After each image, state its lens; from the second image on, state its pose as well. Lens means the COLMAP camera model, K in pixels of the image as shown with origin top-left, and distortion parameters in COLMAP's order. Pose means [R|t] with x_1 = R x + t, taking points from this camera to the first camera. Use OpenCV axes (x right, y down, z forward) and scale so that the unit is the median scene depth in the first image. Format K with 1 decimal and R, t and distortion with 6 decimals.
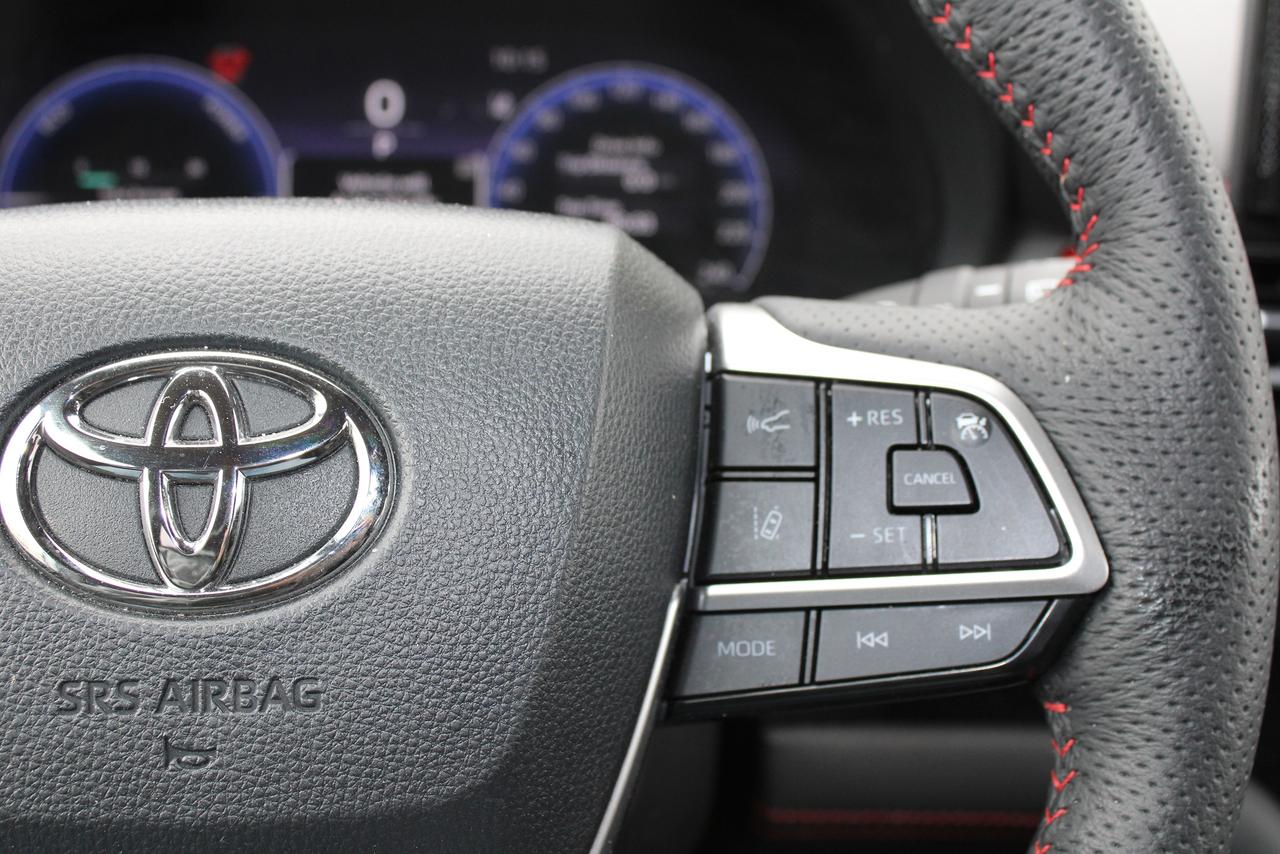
lens RADIAL K [[1715.5, 0, 640.1], [0, 1715.5, 422.2], [0, 0, 1]] dist [-0.043023, 0.000000]
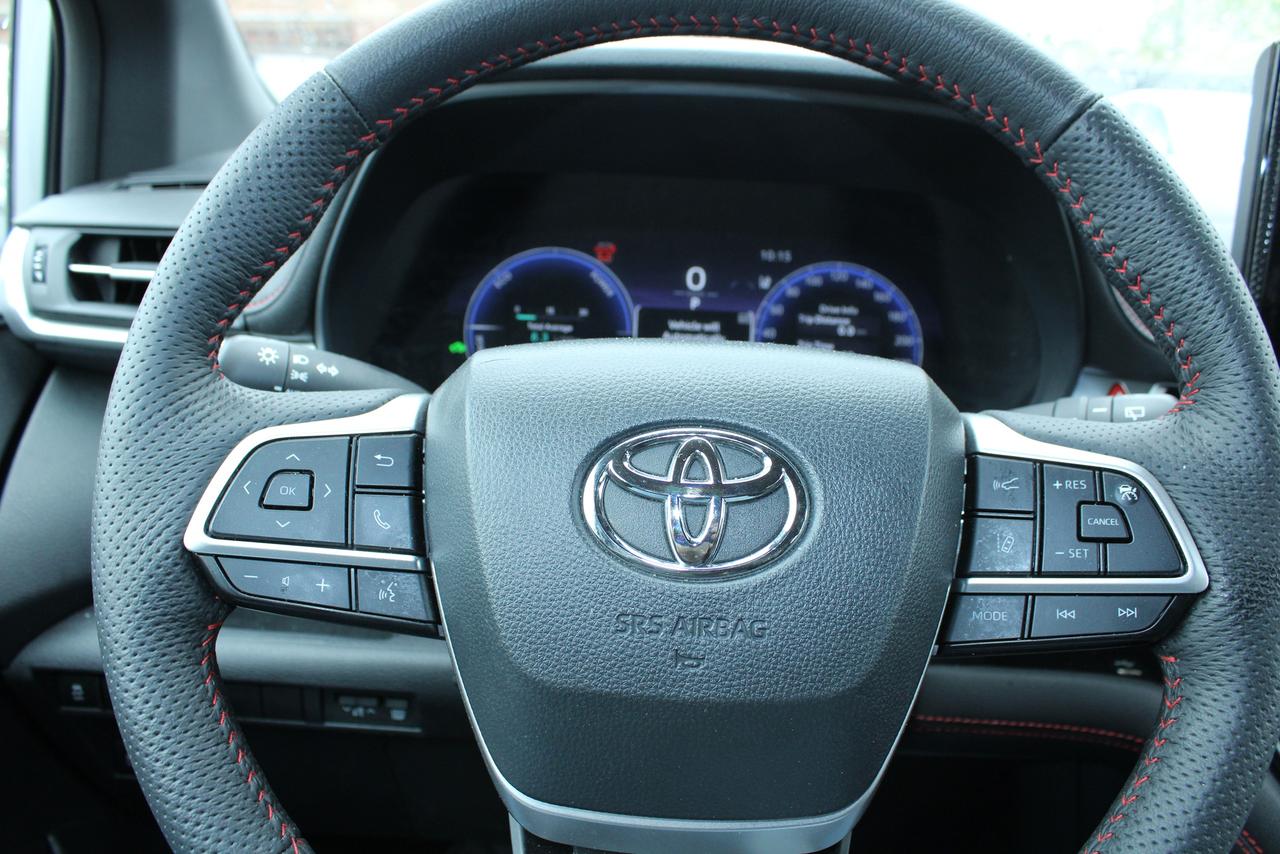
lens RADIAL K [[1074.1, 0, 630.8], [0, 1074.1, 415.8], [0, 0, 1]] dist [-0.165302, 0.126145]
pose [[0.994632, 0.046700, -0.092334, -0.211752], [-0.051113, 0.997632, -0.046021, -0.000627], [0.089966, 0.050493, 0.994664, -0.085057]]
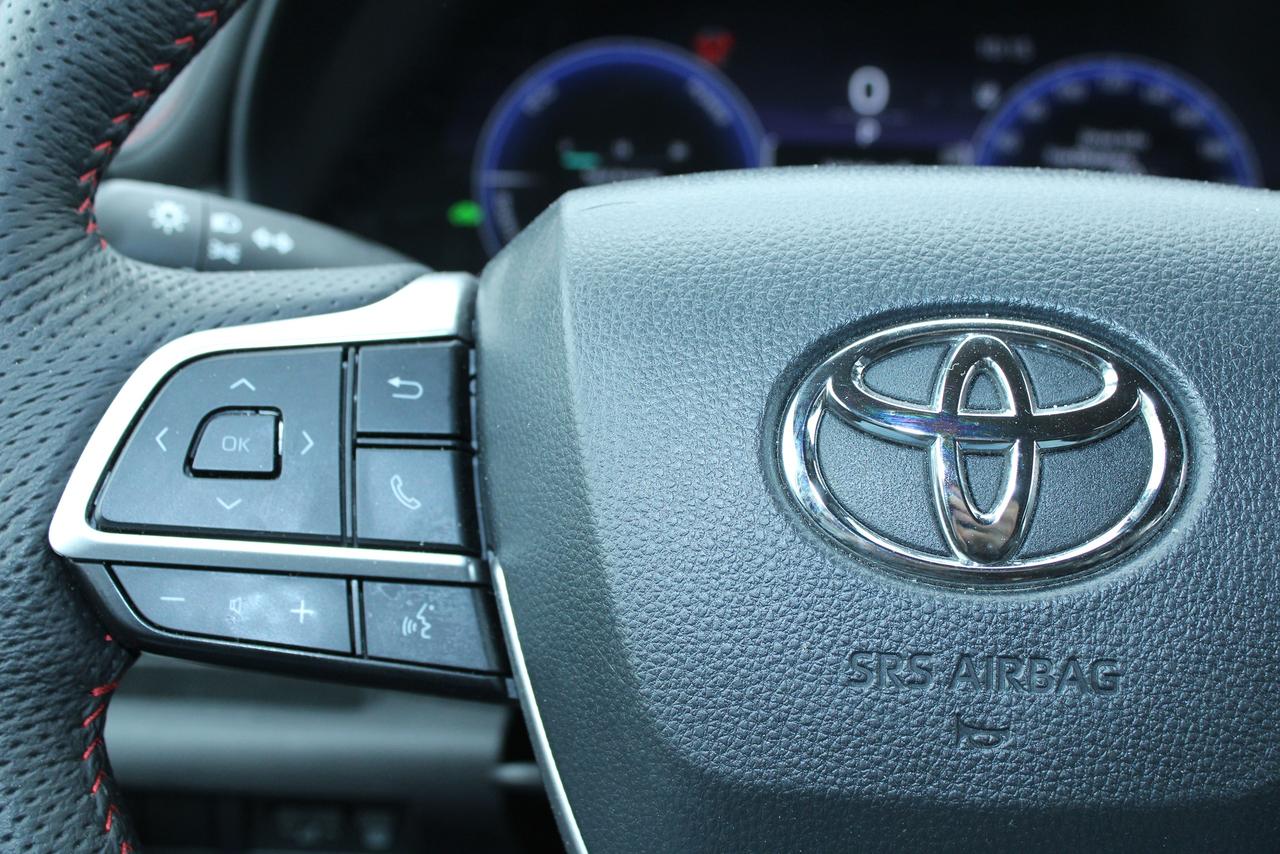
lens RADIAL K [[1715.5, 0, 644.0], [0, 1715.5, 424.4], [0, 0, 1]] dist [-0.043023, 0.000000]
pose [[0.993771, 0.037346, -0.104999, -0.323380], [-0.037875, 0.999278, -0.003053, 0.027047], [0.104809, 0.007011, 0.994468, 0.013315]]
